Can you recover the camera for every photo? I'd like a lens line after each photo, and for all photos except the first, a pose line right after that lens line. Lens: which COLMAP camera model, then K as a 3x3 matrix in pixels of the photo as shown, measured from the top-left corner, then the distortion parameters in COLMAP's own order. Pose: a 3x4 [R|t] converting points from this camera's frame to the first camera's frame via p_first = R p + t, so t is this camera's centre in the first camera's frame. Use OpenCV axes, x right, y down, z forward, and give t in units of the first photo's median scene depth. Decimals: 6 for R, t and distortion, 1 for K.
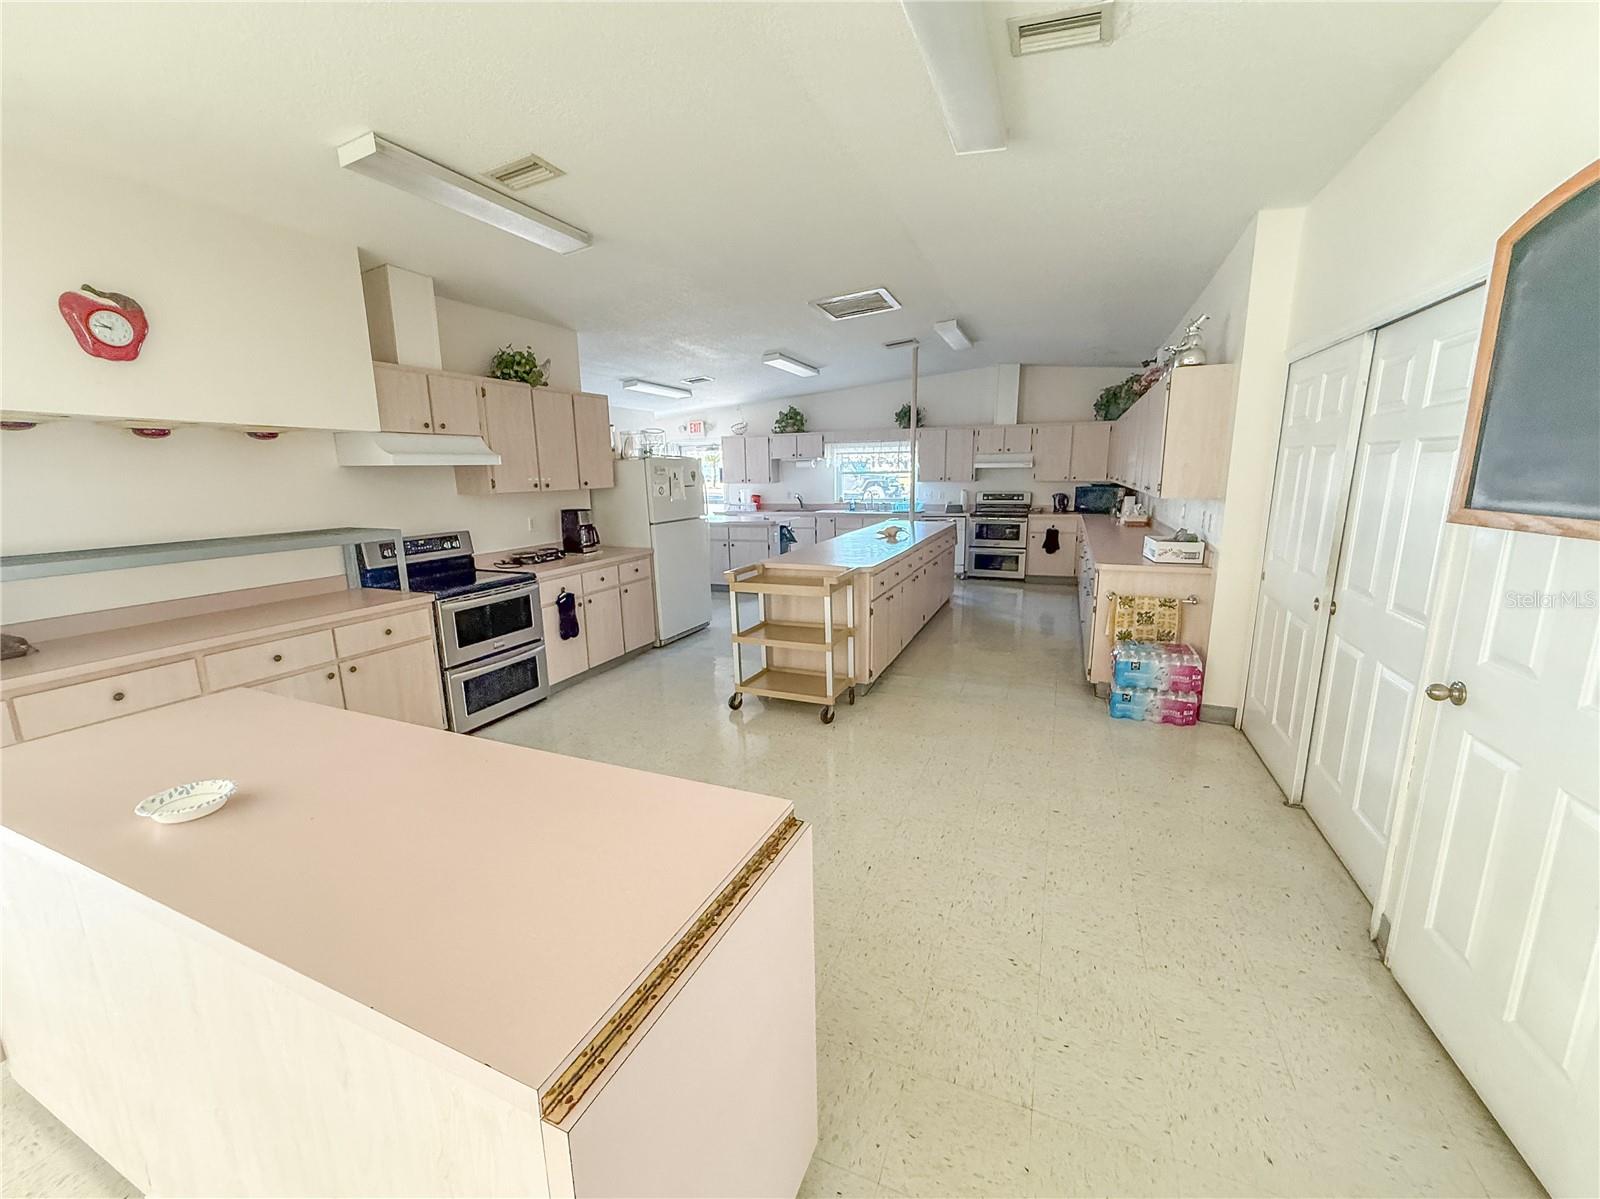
lens RADIAL K [[642.3, 0, 782.6], [0, 642.3, 602.7], [0, 0, 1]] dist [-0.002838, -0.000083]
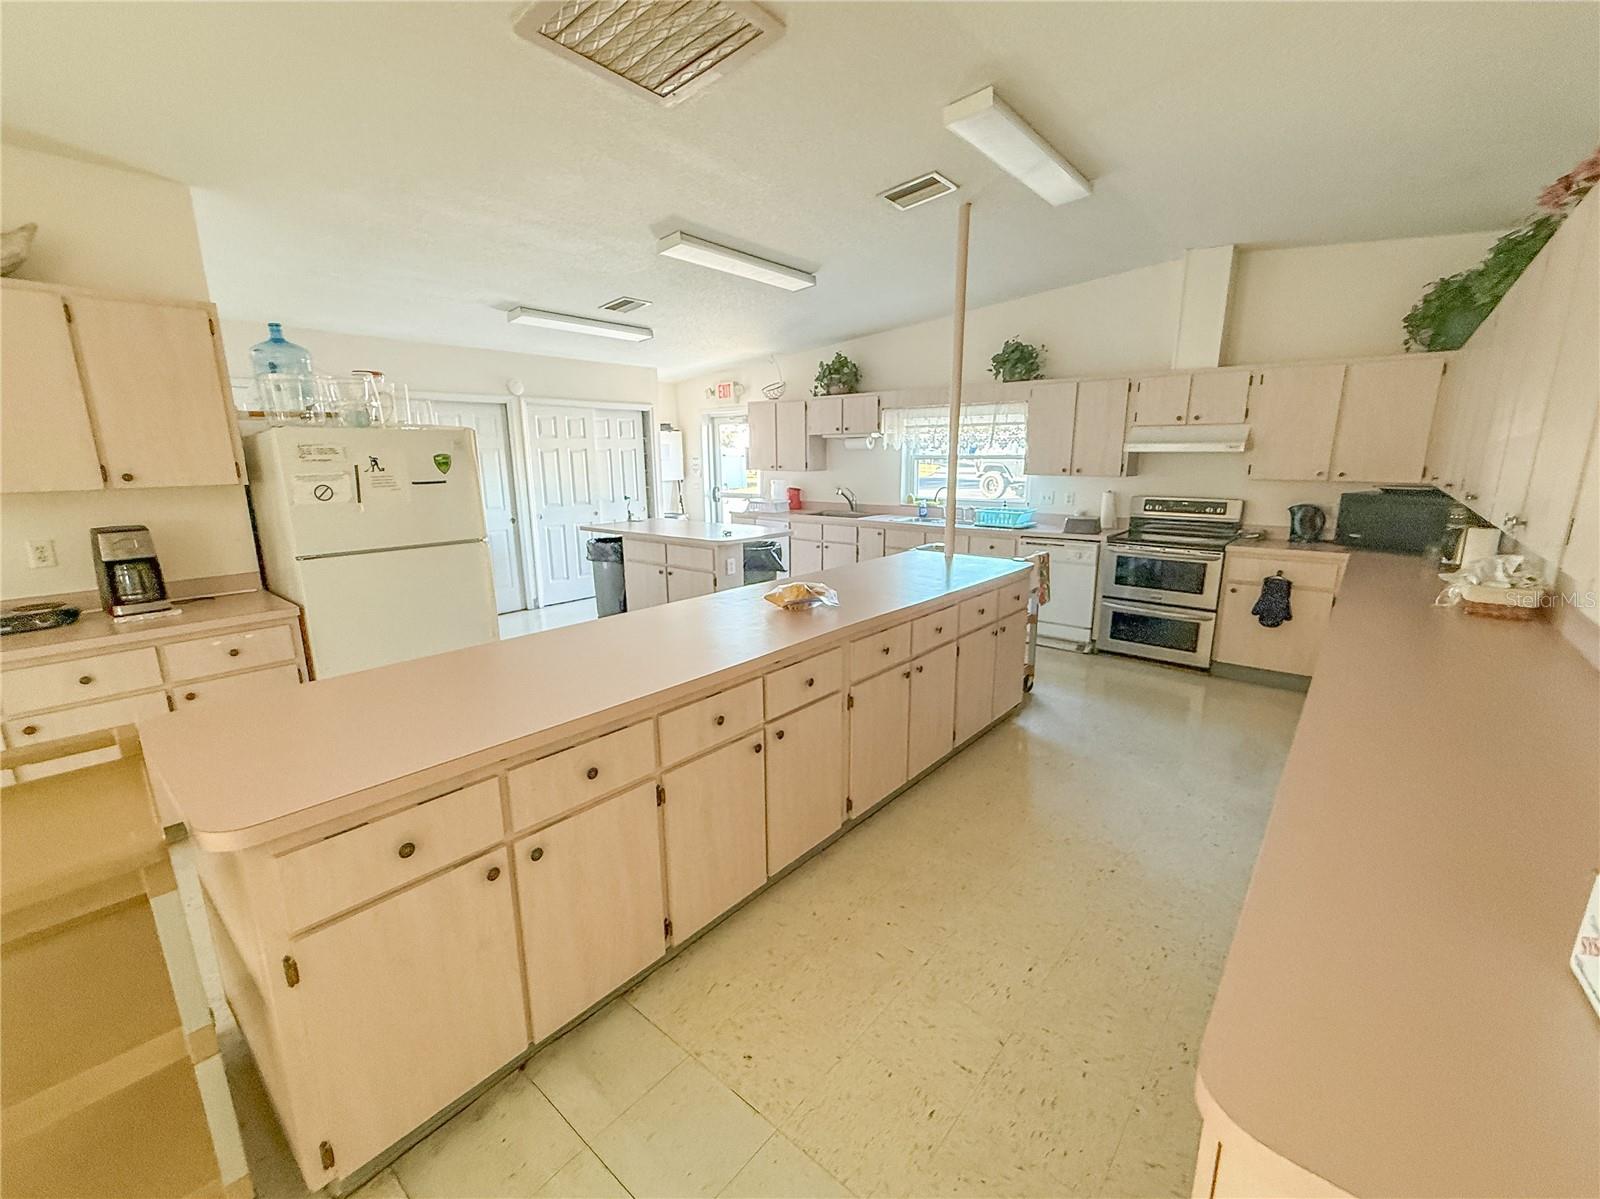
lens RADIAL K [[642.3, 0, 814.9], [0, 642.3, 596.2], [0, 0, 1]] dist [-0.002838, -0.000083]
pose [[0.954038, 0.074226, -0.290349, 0.217531], [-0.068310, 0.997199, 0.030473, -0.088182], [0.291798, -0.009239, 0.956435, 0.410918]]
